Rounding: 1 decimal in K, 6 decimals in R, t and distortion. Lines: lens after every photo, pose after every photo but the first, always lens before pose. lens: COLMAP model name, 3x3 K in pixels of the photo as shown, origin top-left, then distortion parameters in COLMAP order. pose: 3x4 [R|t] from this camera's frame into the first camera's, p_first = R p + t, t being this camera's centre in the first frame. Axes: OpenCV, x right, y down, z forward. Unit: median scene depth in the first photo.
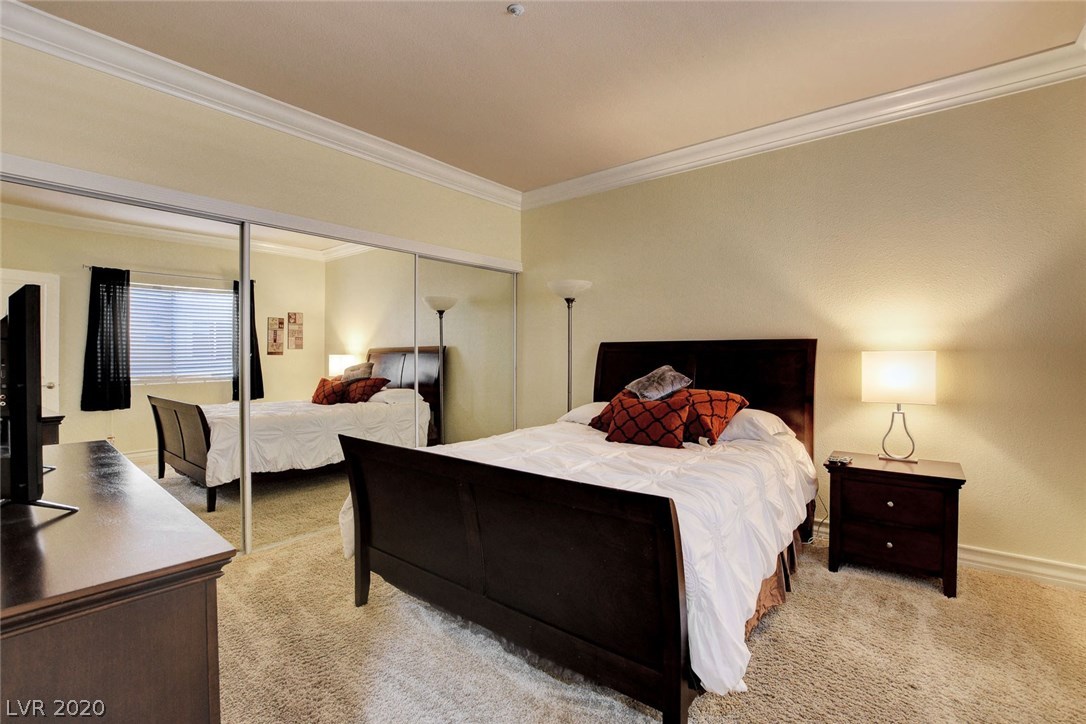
lens RADIAL K [[497.8, 0, 544.1], [0, 497.8, 353.2], [0, 0, 1]] dist [-0.021959, 0.000402]
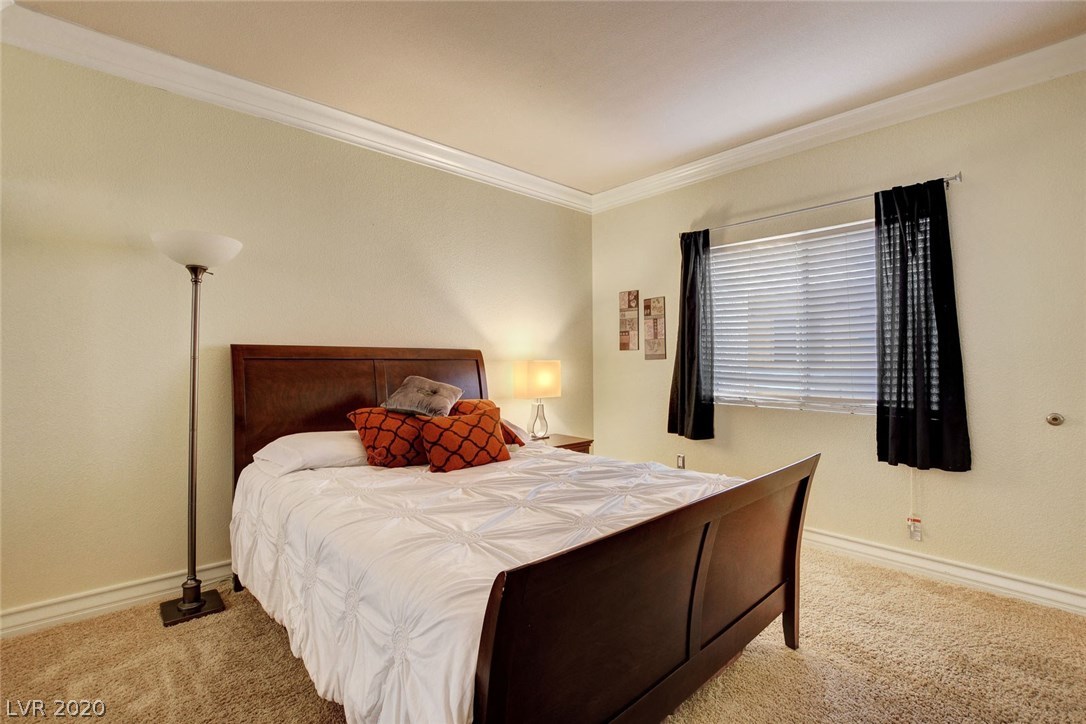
lens RADIAL K [[497.8, 0, 544.1], [0, 497.8, 353.2], [0, 0, 1]] dist [-0.021959, 0.000402]
pose [[0.125259, 0.012645, 0.992043, -0.532982], [-0.011697, 0.999868, -0.011268, -0.008495], [-0.992055, -0.010193, 0.125391, 0.595139]]
